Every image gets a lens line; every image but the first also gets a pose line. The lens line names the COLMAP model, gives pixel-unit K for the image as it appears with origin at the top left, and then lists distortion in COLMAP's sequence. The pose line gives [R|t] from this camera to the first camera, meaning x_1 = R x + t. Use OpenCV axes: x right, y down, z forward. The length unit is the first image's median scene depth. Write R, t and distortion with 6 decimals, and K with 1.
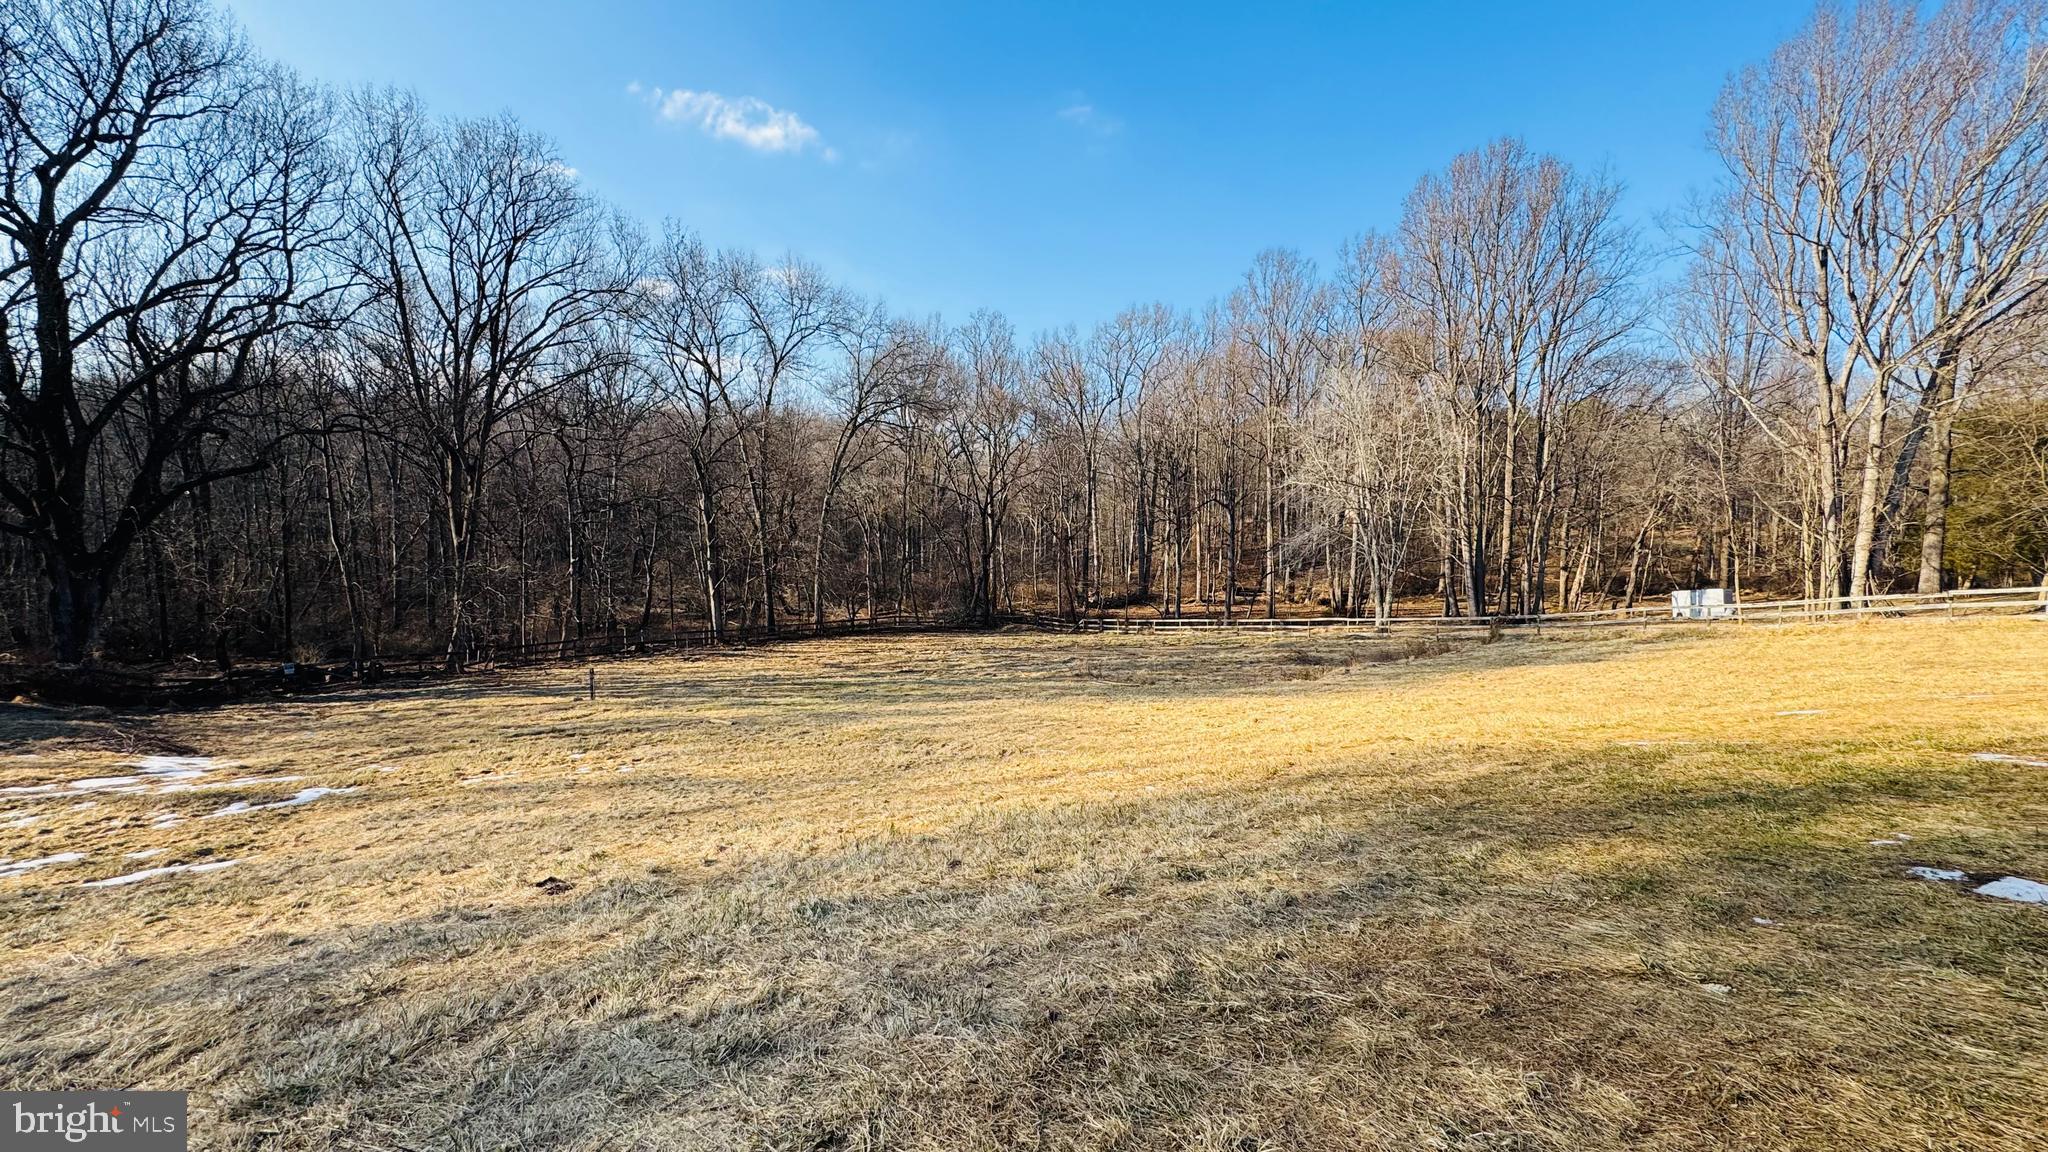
lens RADIAL K [[815.8, 0, 1022.4], [0, 815.8, 575.4], [0, 0, 1]] dist [-0.002158, 0.000242]
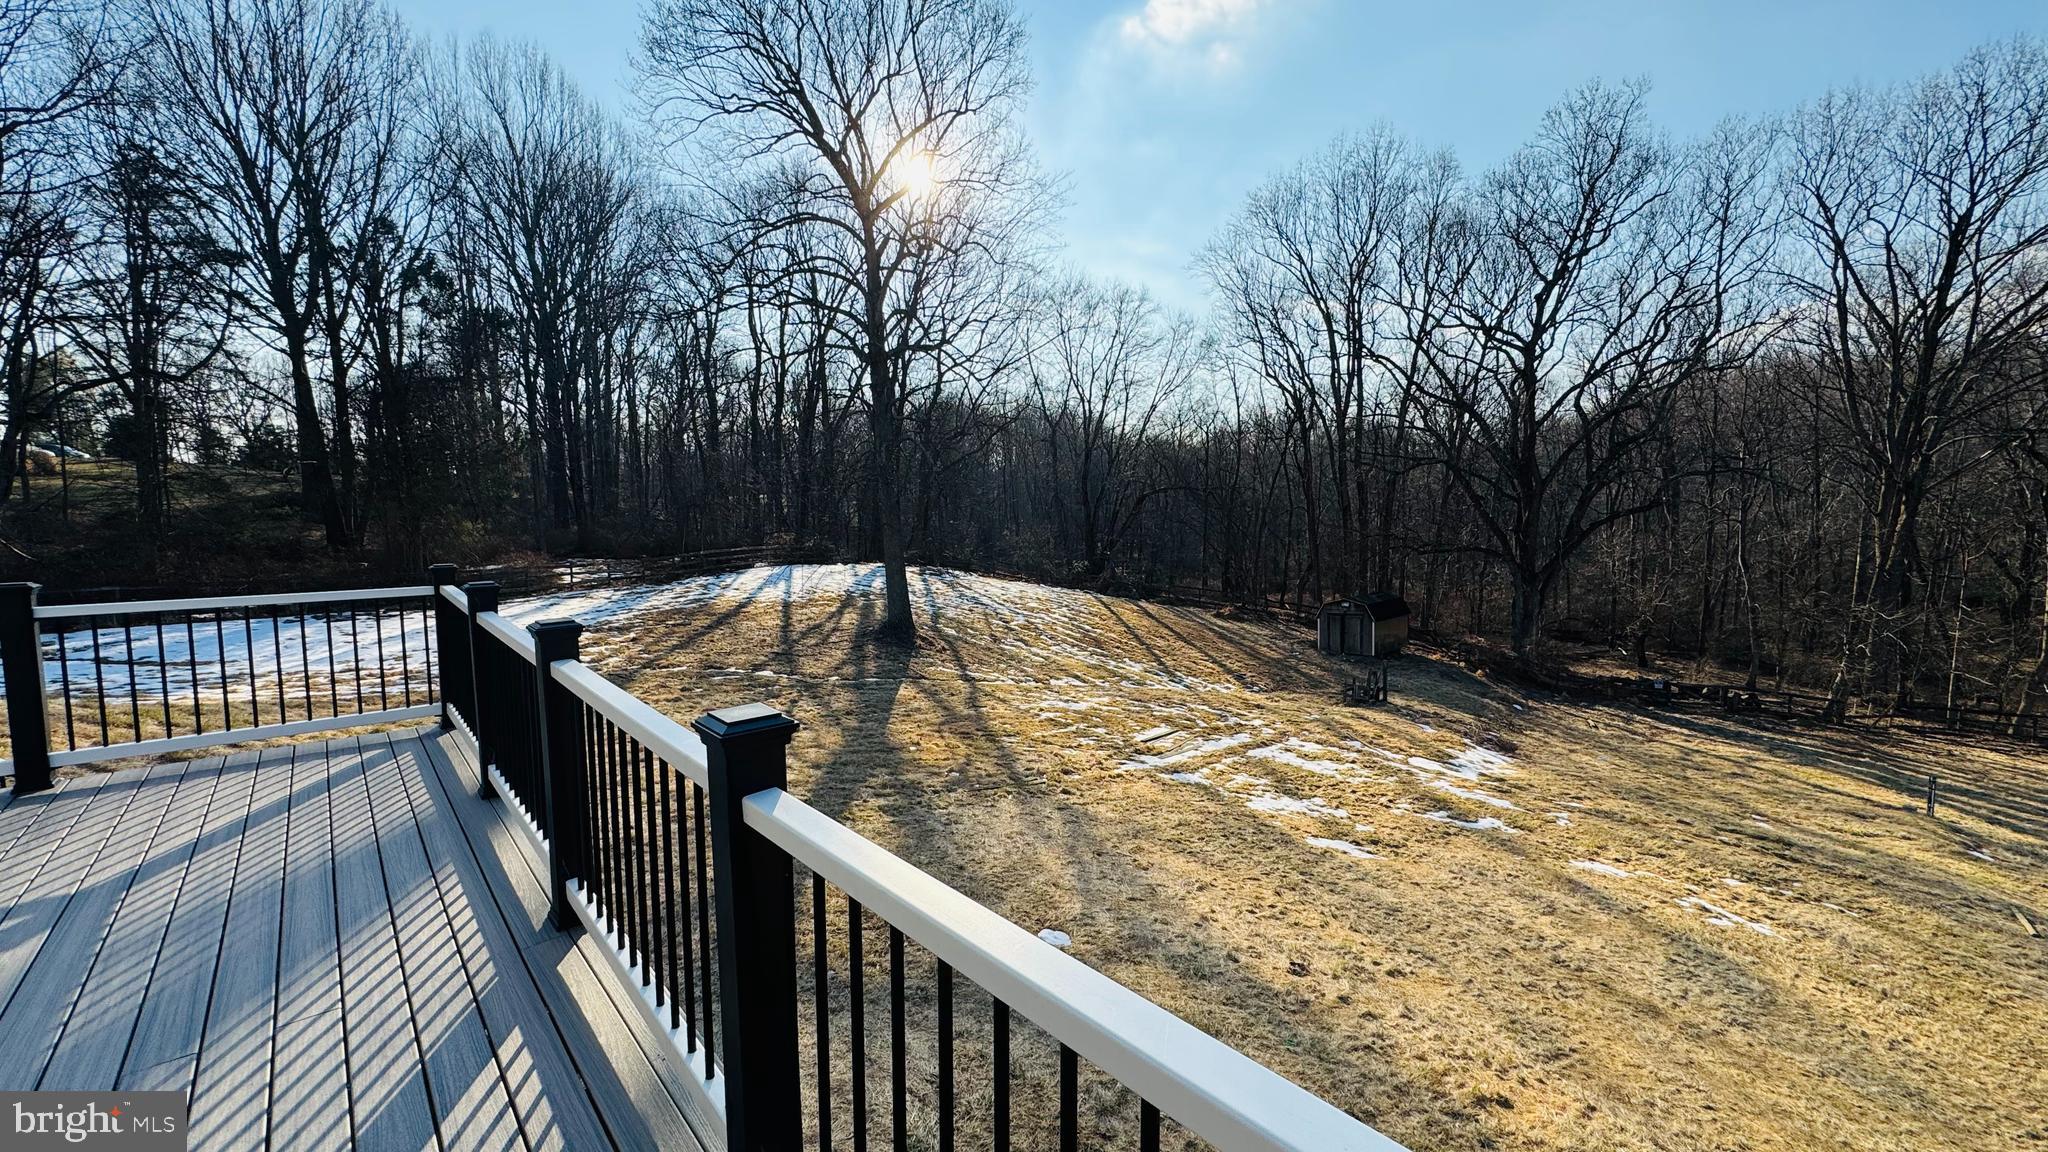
lens RADIAL K [[816.1, 0, 1028.0], [0, 816.1, 573.2], [0, 0, 1]] dist [-0.001667, 0.000079]
pose [[0.060859, 0.080807, -0.994870, 0.119719], [-0.045765, 0.995895, 0.078090, -0.064899], [0.997097, 0.040777, 0.064308, 0.036581]]
